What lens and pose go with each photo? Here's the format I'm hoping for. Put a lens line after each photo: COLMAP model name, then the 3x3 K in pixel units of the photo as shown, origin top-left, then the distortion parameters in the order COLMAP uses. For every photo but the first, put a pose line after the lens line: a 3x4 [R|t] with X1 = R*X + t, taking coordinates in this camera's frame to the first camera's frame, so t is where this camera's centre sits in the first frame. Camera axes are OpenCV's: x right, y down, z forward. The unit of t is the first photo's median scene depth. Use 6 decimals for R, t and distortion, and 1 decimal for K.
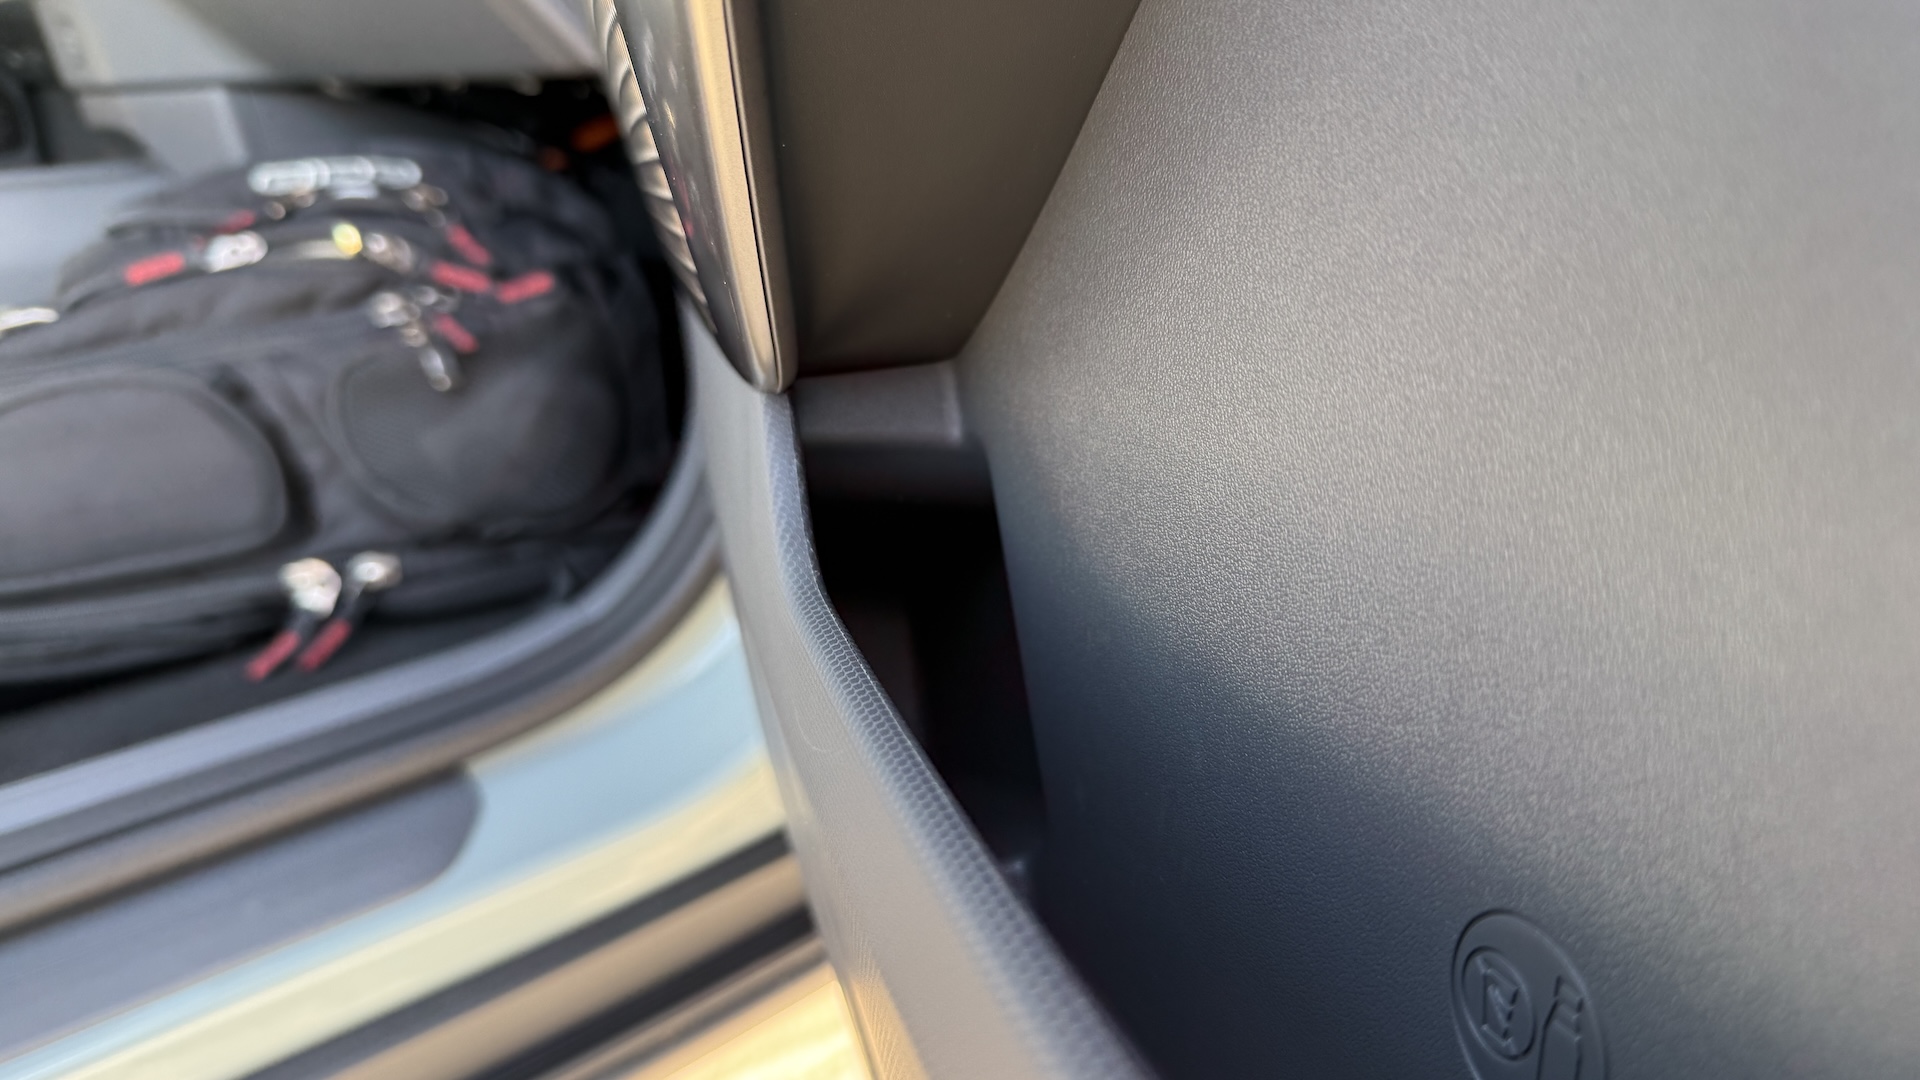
lens RADIAL K [[1355.3, 0, 993.6], [0, 1355.3, 544.1], [0, 0, 1]] dist [0.071364, -0.109500]
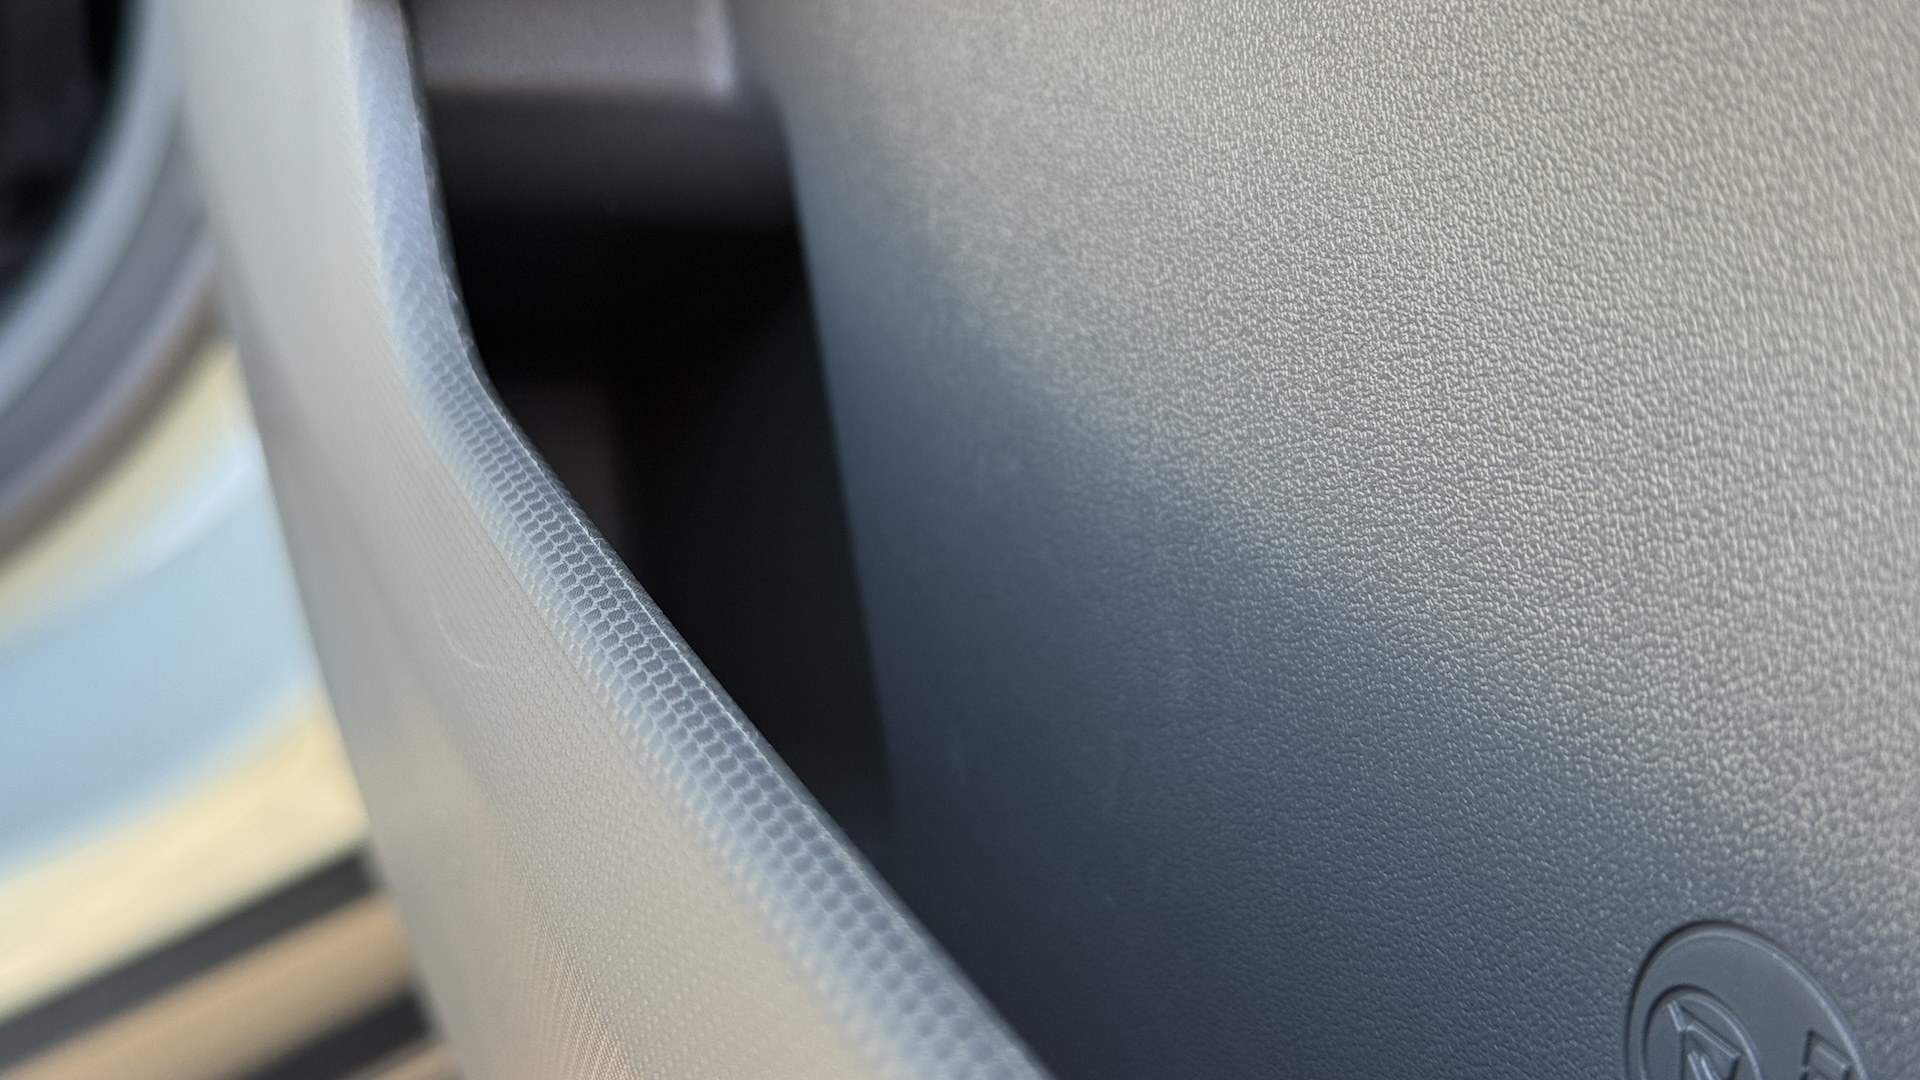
lens RADIAL K [[2774.2, 0, 959.3], [0, 2774.2, 547.7], [0, 0, 1]] dist [0.234092, 0.000000]
pose [[0.996182, 0.001295, 0.087293, -0.036838], [-0.008688, 0.996397, 0.084366, 0.008384], [-0.086869, -0.084802, 0.992604, -0.105601]]
